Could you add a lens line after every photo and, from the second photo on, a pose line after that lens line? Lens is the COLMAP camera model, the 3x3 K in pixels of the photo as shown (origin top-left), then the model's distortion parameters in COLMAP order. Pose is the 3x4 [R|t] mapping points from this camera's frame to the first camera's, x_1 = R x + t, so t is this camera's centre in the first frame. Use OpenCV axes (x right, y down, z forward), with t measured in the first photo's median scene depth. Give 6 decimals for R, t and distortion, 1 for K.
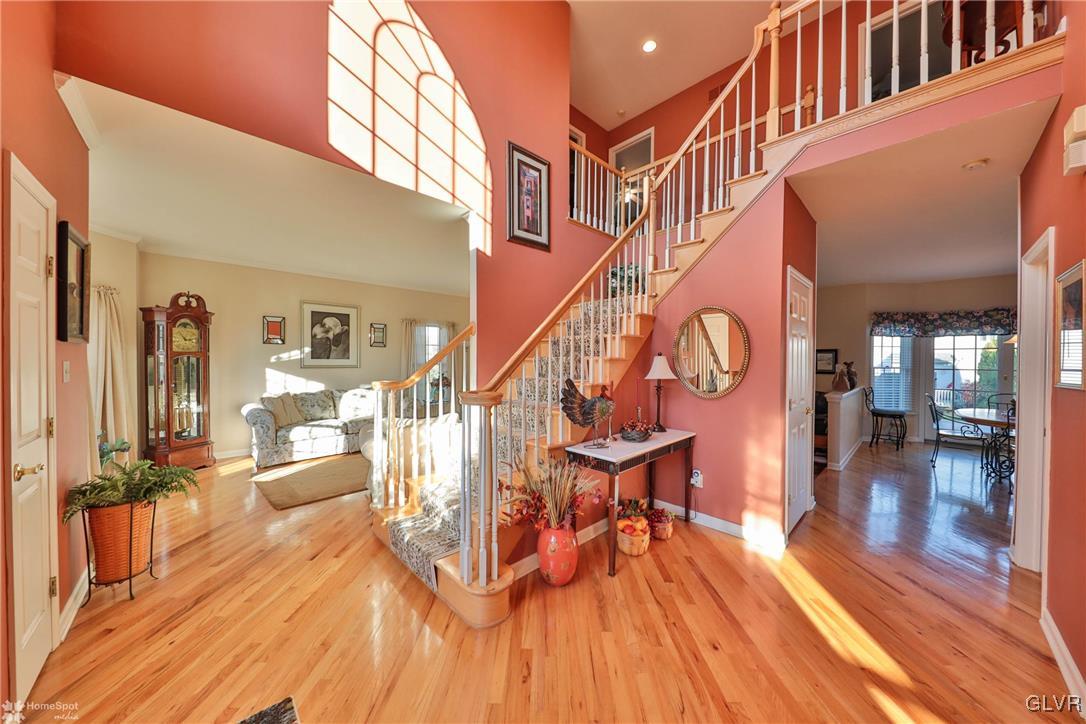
lens RADIAL K [[360.0, 0, 541.0], [0, 360.0, 367.5], [0, 0, 1]] dist [-0.006768, -0.000034]
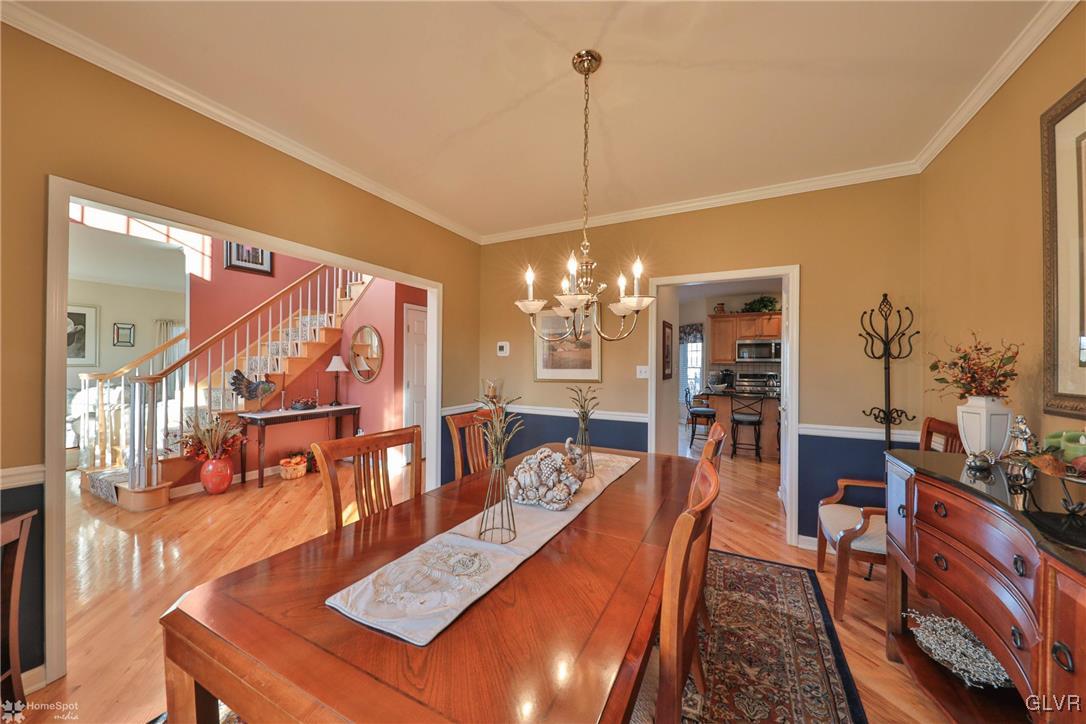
lens RADIAL K [[384.1, 0, 543.0], [0, 384.1, 362.0], [0, 0, 1]] dist [-0.009289, -0.000073]
pose [[0.943260, -0.000161, 0.332054, 0.321700], [0.006124, 0.999838, -0.016912, 0.013775], [-0.331998, 0.017986, 0.943109, -0.422204]]
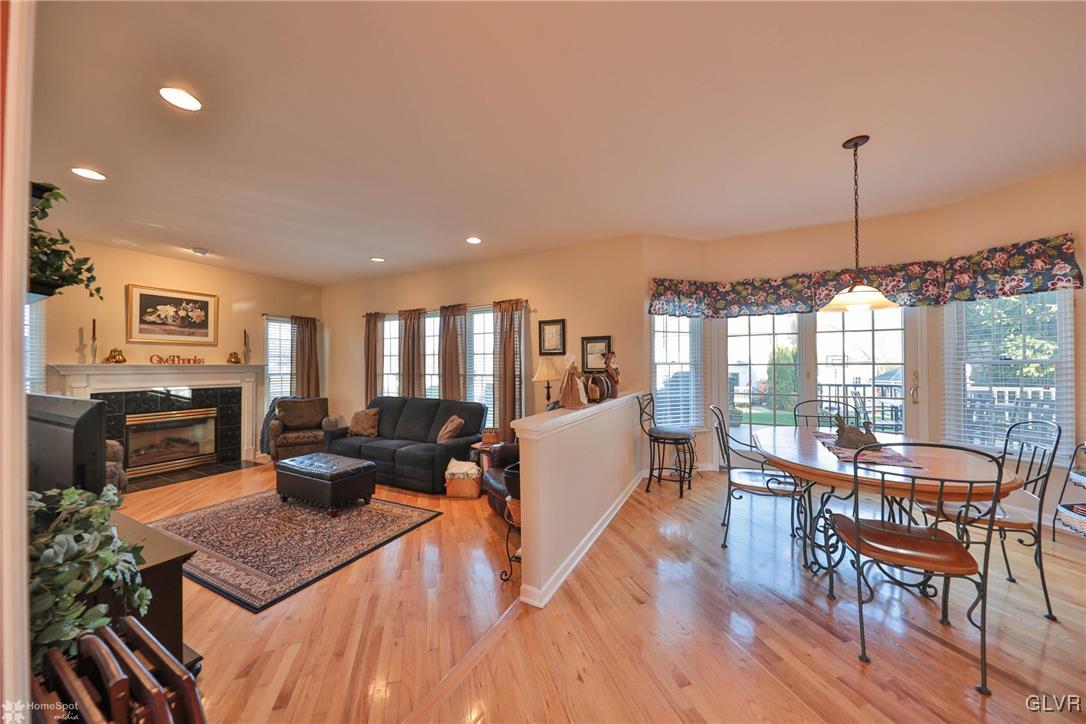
lens RADIAL K [[354.0, 0, 543.0], [0, 354.0, 362.0], [0, 0, 1]] dist [-0.000182, -0.000020]
pose [[0.948957, -0.004844, 0.315370, 0.588243], [0.012803, 0.999650, -0.023170, 0.011142], [-0.315147, 0.026025, 0.948686, 0.499484]]
